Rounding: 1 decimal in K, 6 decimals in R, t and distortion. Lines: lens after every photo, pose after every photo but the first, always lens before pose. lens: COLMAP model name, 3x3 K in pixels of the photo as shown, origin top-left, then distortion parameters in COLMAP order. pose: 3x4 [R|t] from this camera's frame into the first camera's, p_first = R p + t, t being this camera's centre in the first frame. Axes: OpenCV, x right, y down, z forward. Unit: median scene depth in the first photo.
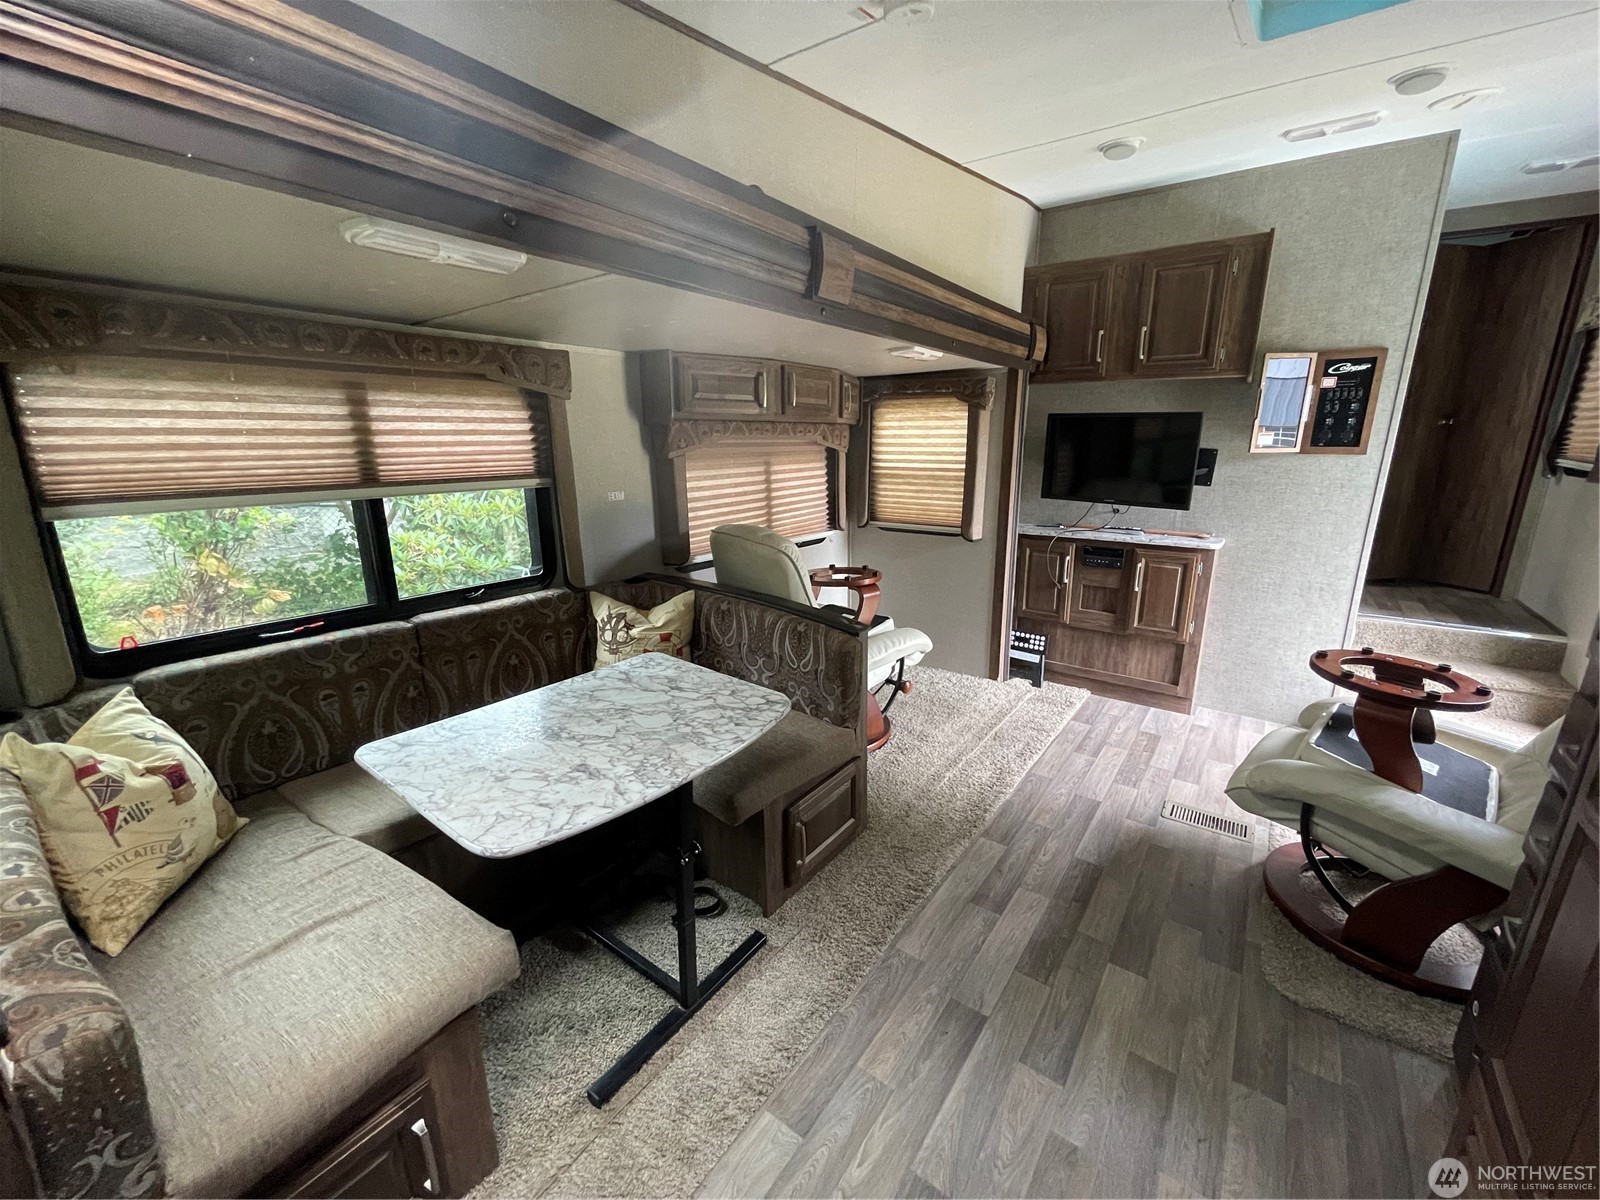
lens RADIAL K [[649.3, 0, 806.3], [0, 649.3, 601.1], [0, 0, 1]] dist [-0.001302, 0.000093]
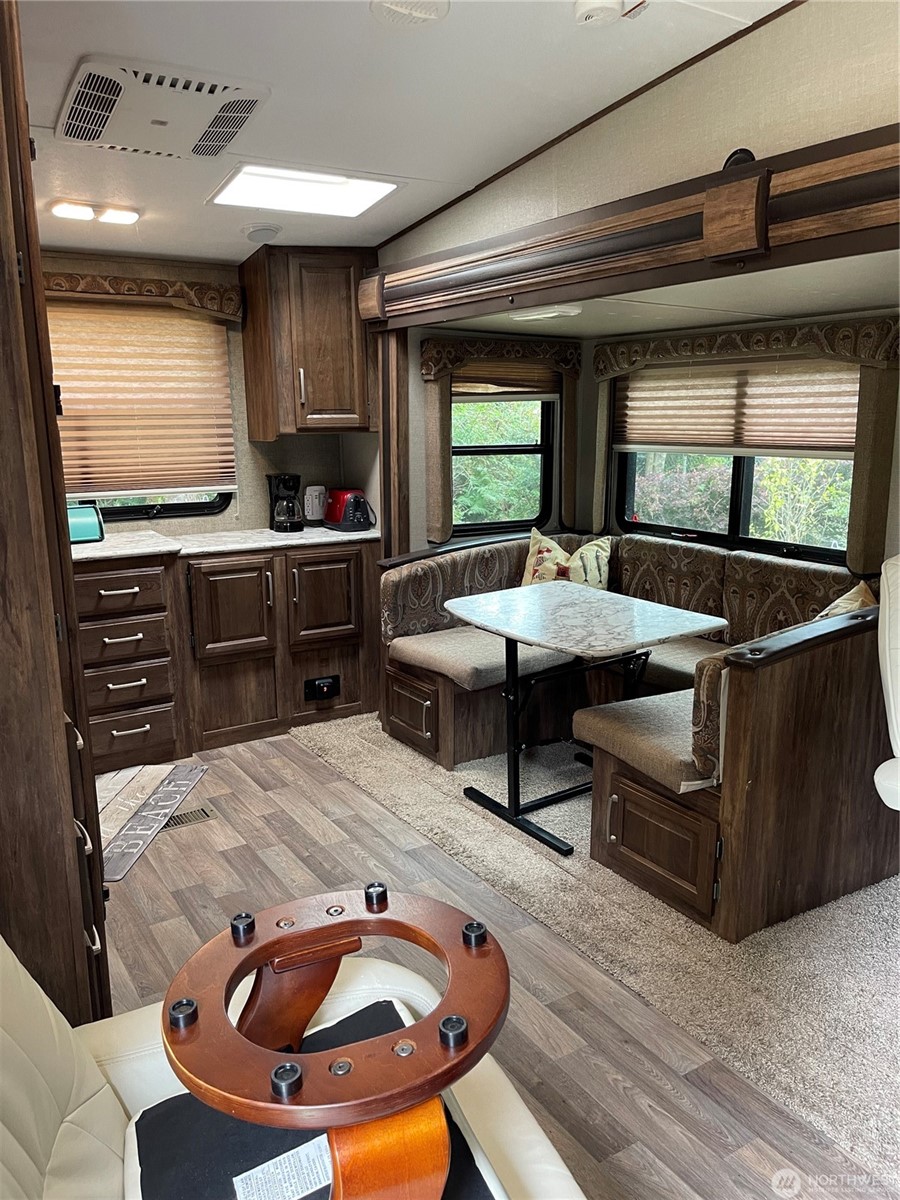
lens RADIAL K [[906.5, 0, 455.5], [0, 906.5, 600.7], [0, 0, 1]] dist [0.047414, -0.054653]
pose [[-0.364255, 0.187945, -0.912138, 1.381878], [-0.225731, 0.932402, 0.282264, -0.292740], [0.903529, 0.308714, -0.297207, 1.180016]]
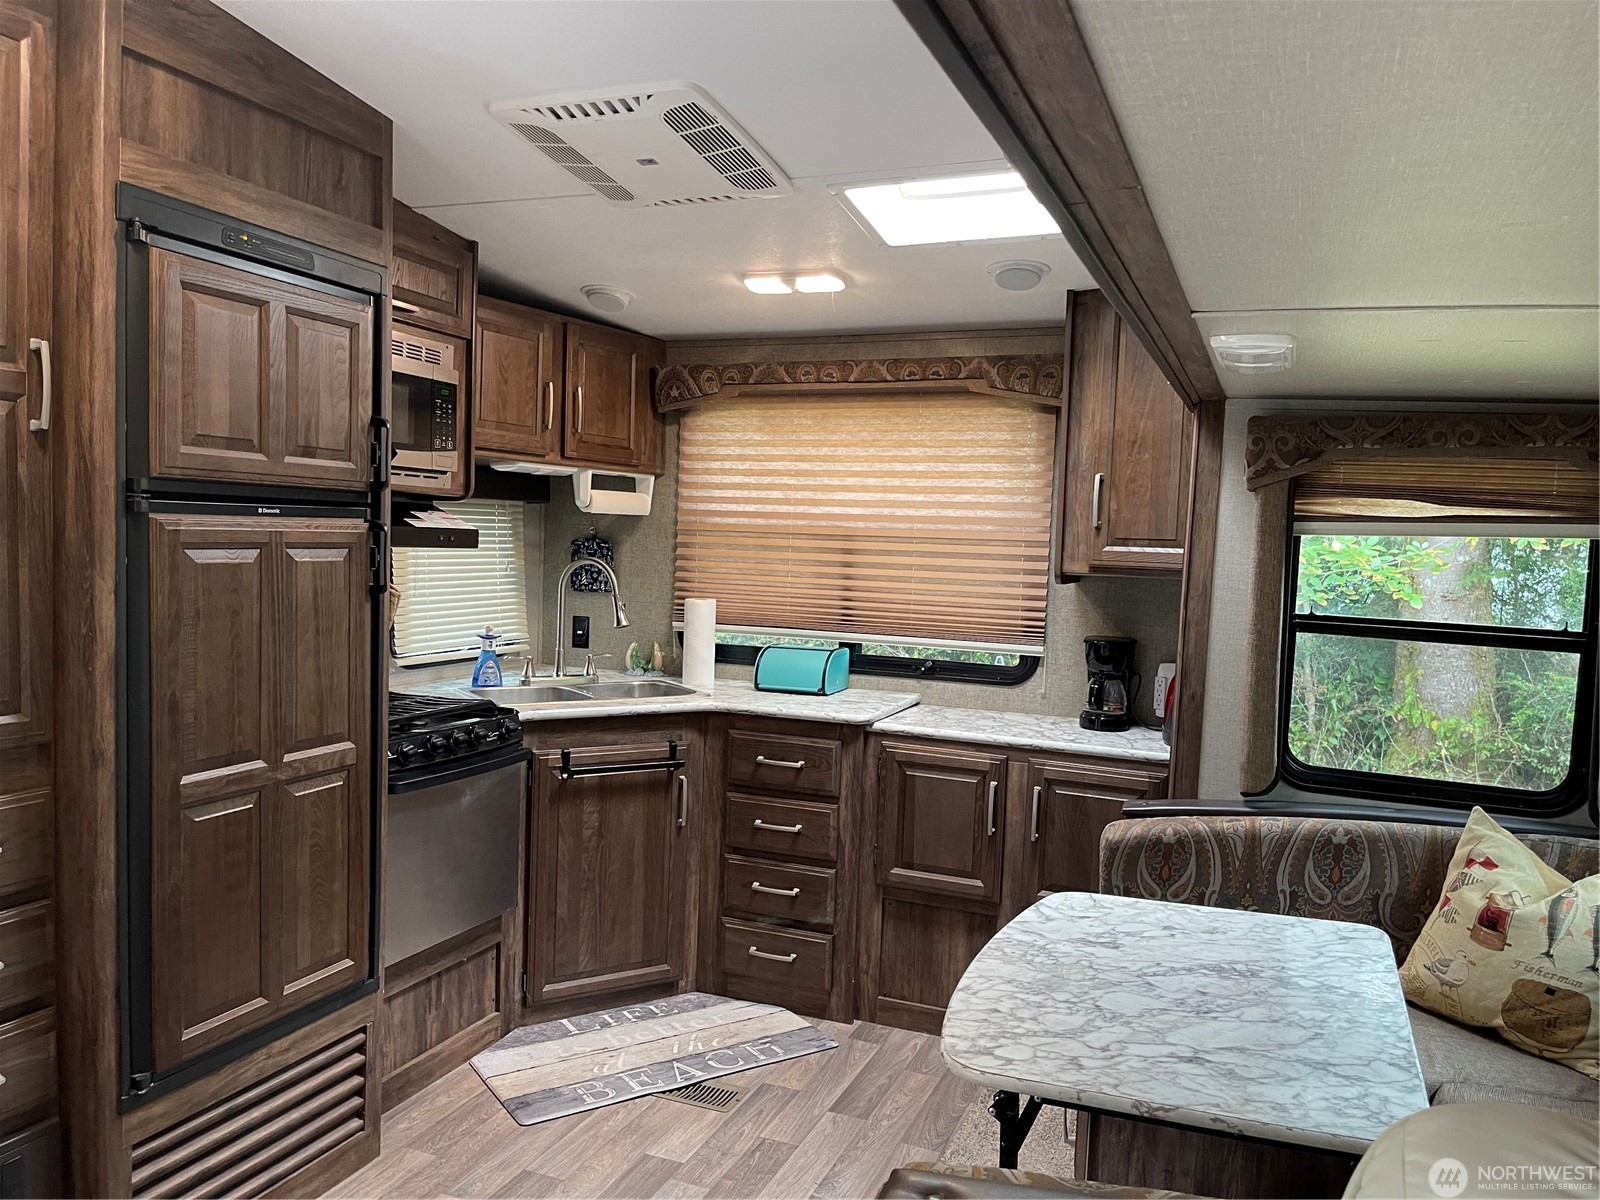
lens RADIAL K [[1208.7, 0, 792.1], [0, 1208.7, 606.3], [0, 0, 1]] dist [0.047414, -0.054653]
pose [[-0.970856, -0.023883, -0.238472, 0.311891], [-0.097923, 0.947707, 0.303746, -0.430027], [0.218748, 0.318246, -0.922426, 1.664610]]
